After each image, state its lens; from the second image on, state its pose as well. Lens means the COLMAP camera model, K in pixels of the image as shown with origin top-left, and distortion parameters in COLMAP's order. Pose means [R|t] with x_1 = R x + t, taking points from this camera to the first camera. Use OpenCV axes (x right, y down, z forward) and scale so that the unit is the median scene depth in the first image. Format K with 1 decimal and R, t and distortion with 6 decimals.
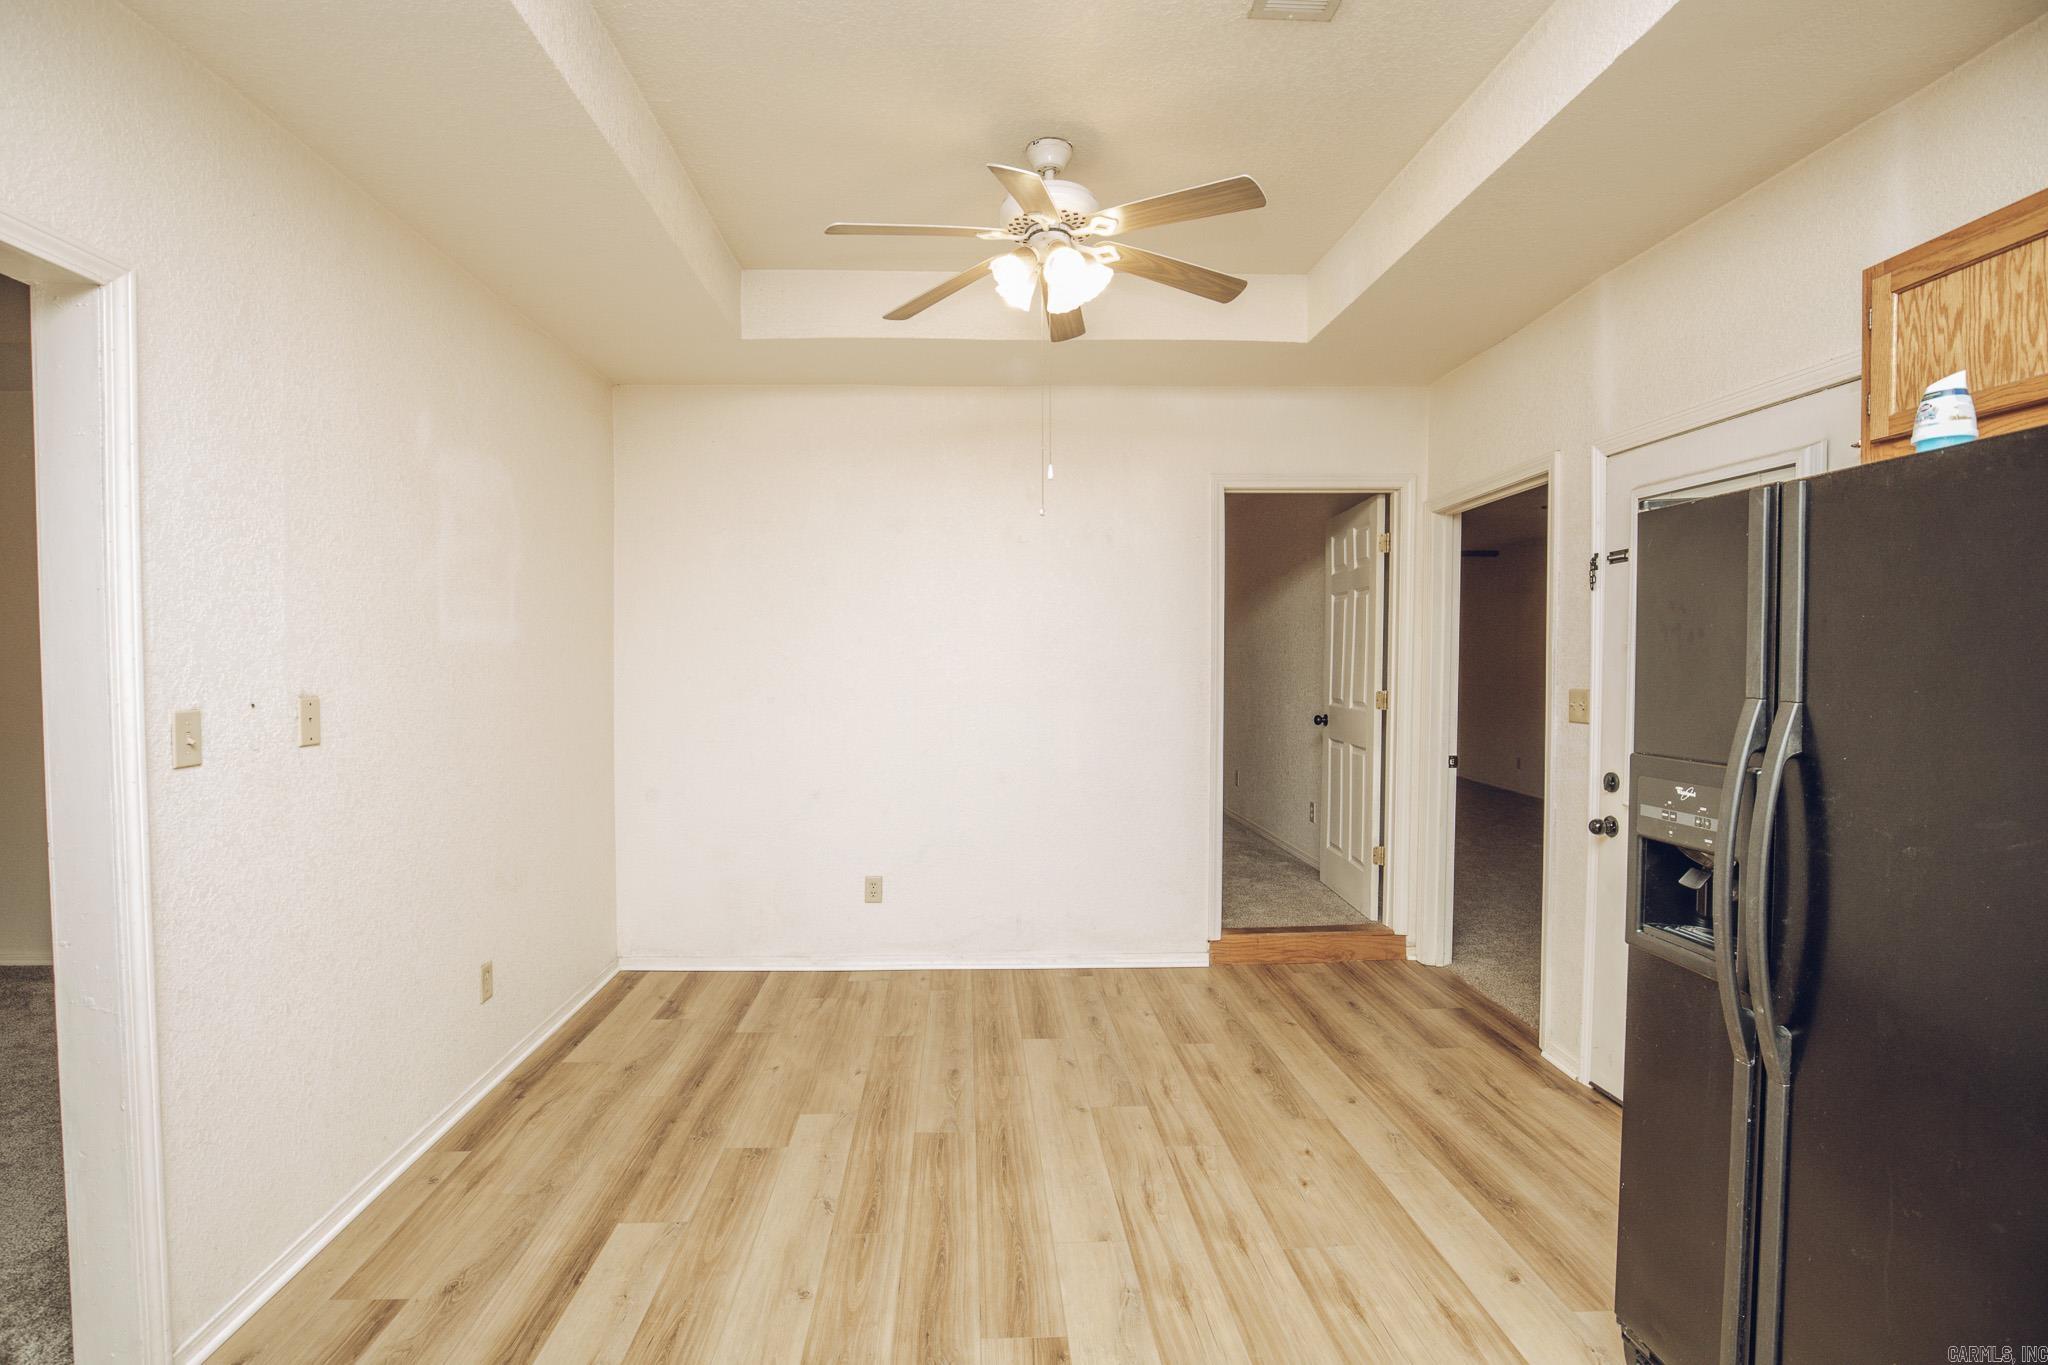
lens RADIAL K [[938.9, 0, 1009.8], [0, 938.9, 691.8], [0, 0, 1]] dist [-0.042152, 0.009434]
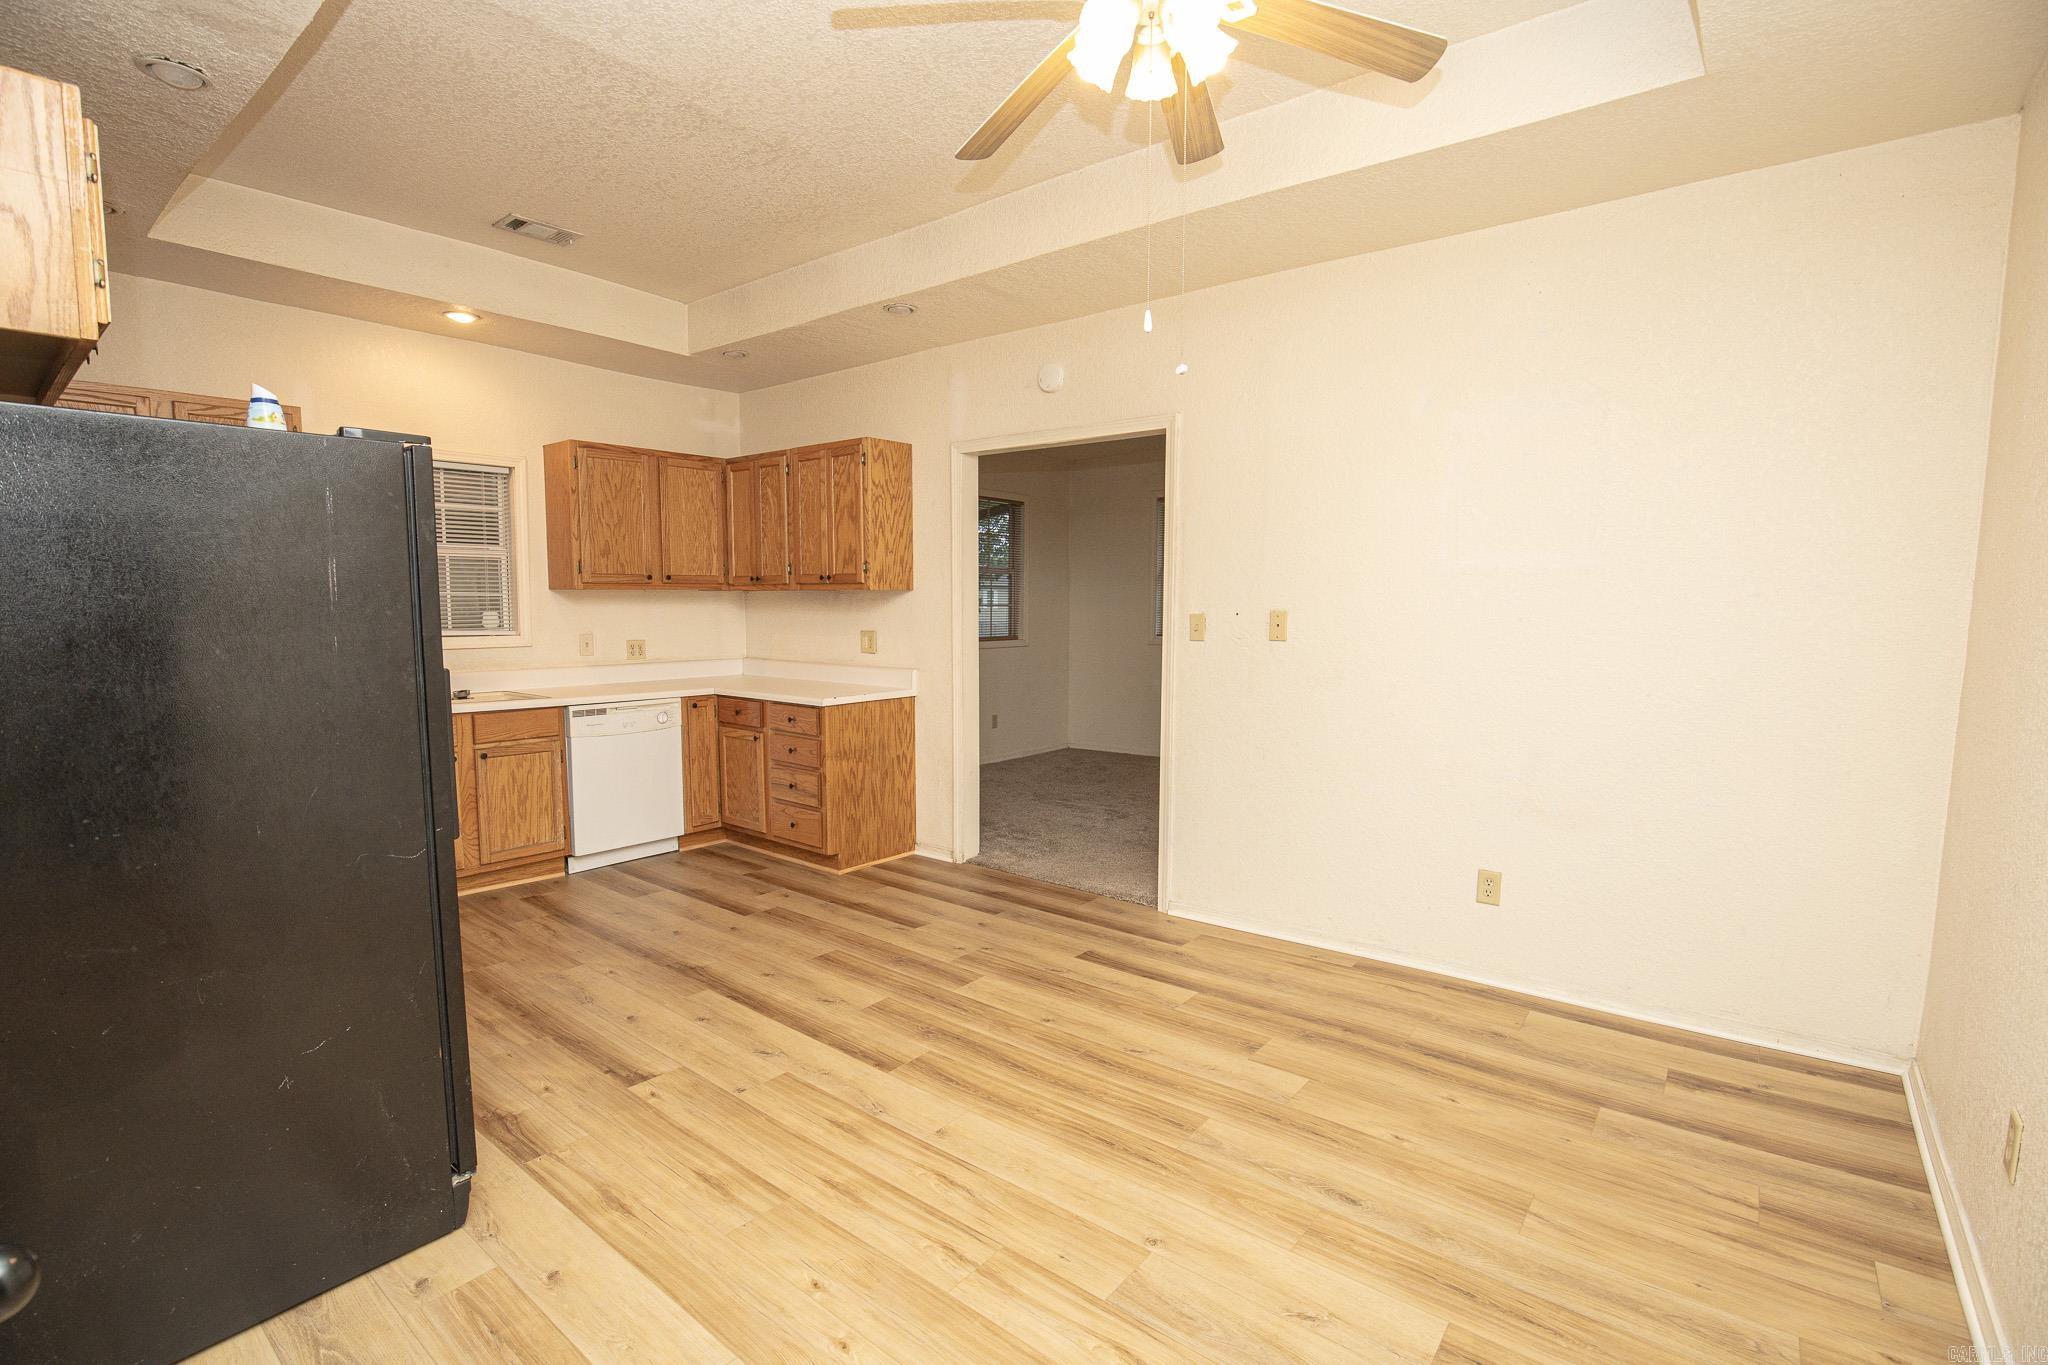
lens RADIAL K [[938.9, 0, 1009.8], [0, 938.9, 691.8], [0, 0, 1]] dist [-0.042152, 0.009434]
pose [[-0.665705, 0.076979, -0.742234, 0.744151], [-0.025090, 0.991793, 0.125365, -0.045397], [0.745793, 0.102079, -0.658311, 1.585136]]
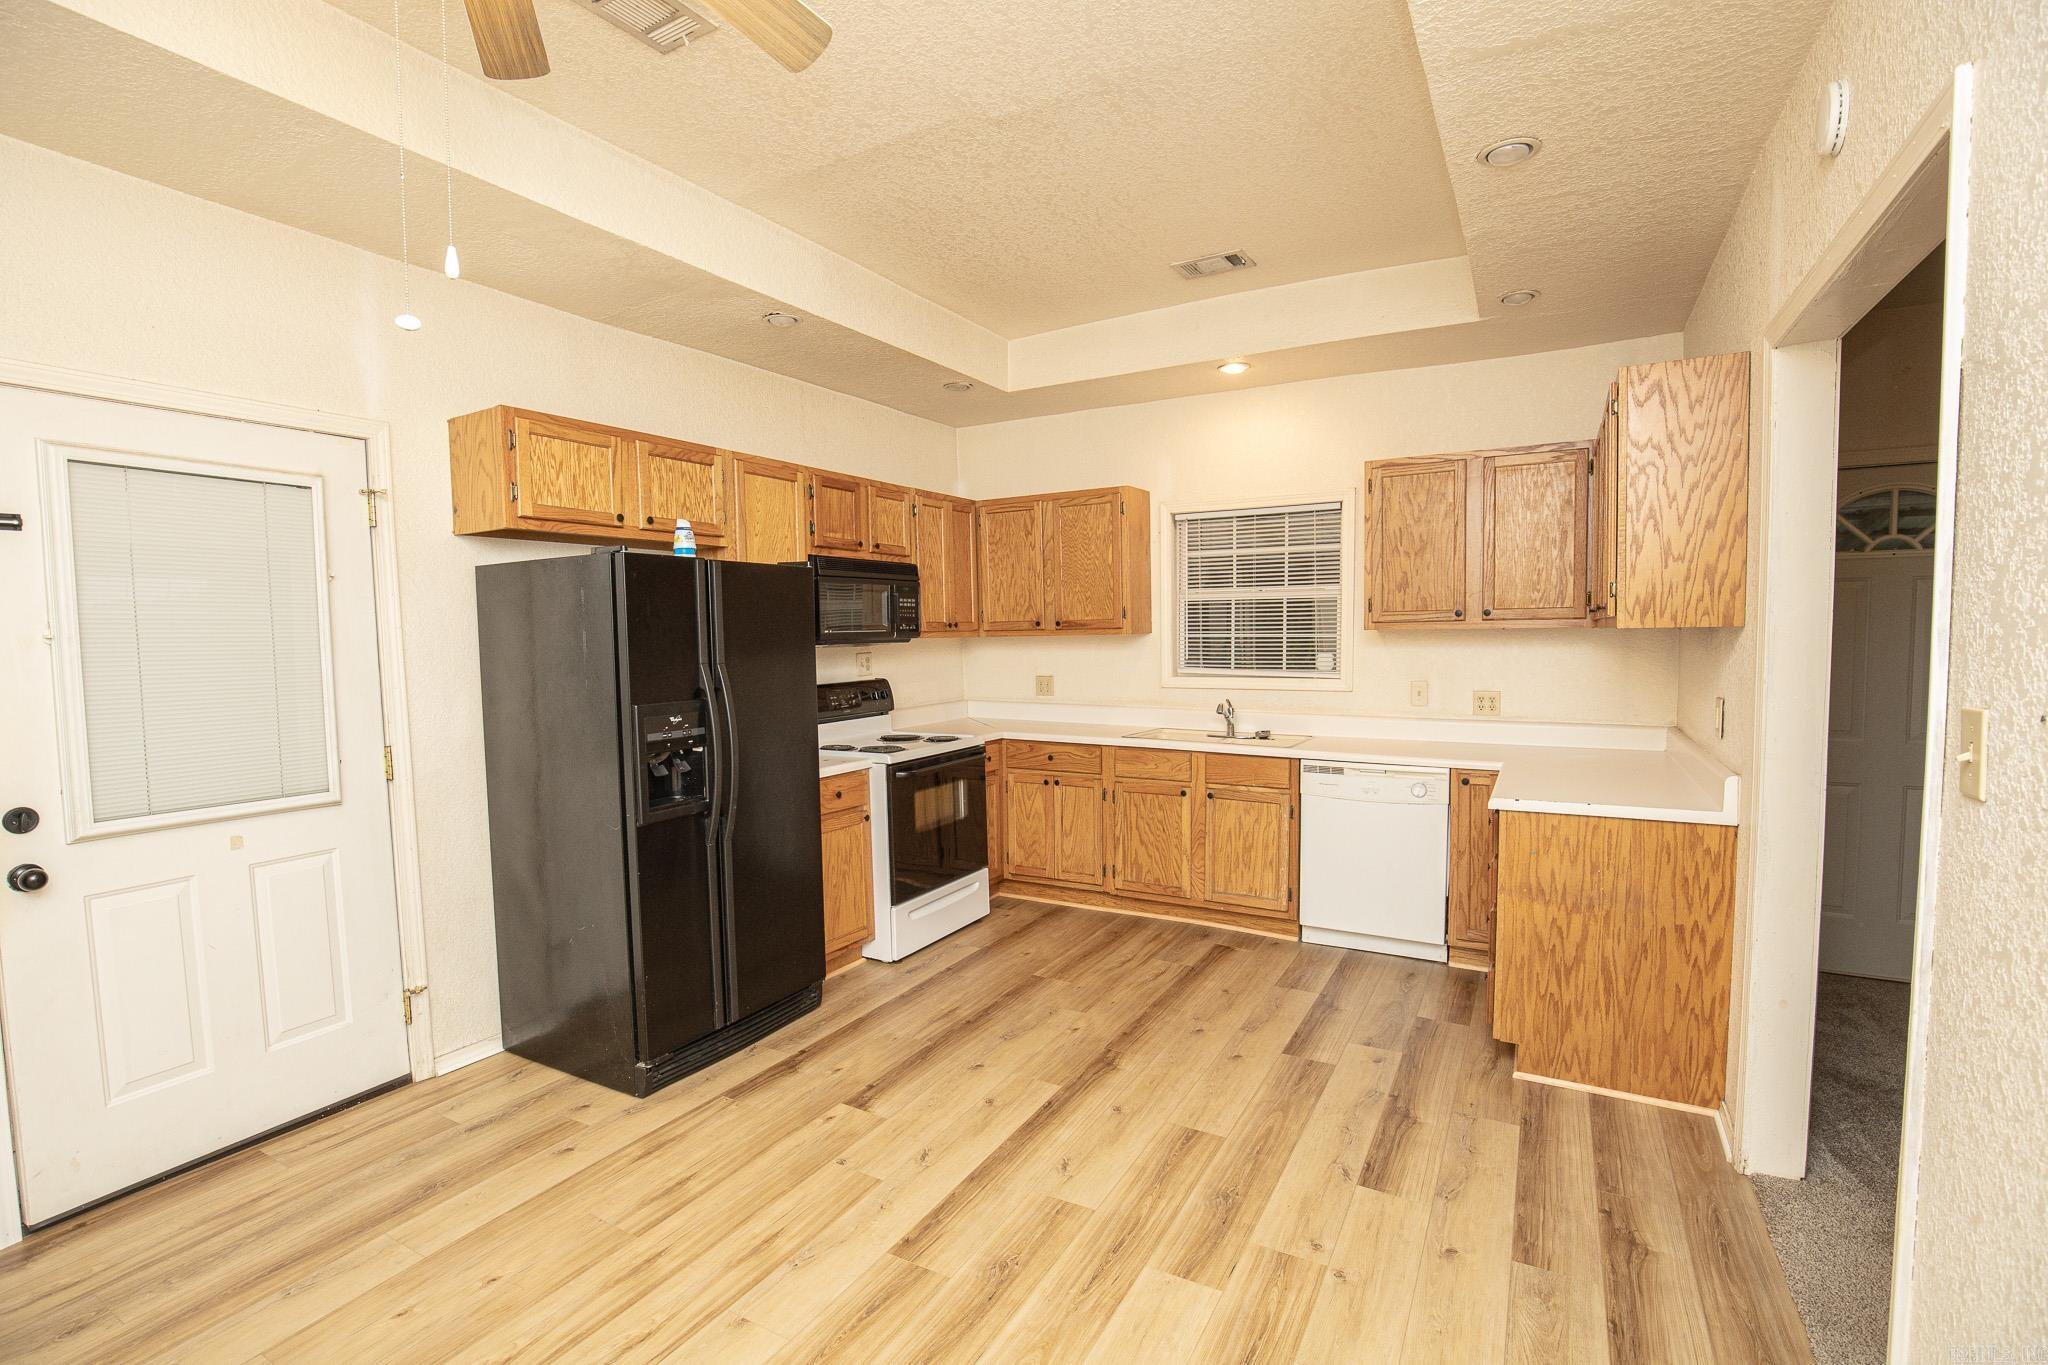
lens RADIAL K [[938.9, 0, 1009.8], [0, 938.9, 691.8], [0, 0, 1]] dist [-0.042152, 0.009434]
pose [[-0.840759, -0.017000, 0.541143, -0.516990], [0.035900, 0.995557, 0.087053, -0.051316], [-0.540218, 0.092617, -0.836413, 1.409135]]
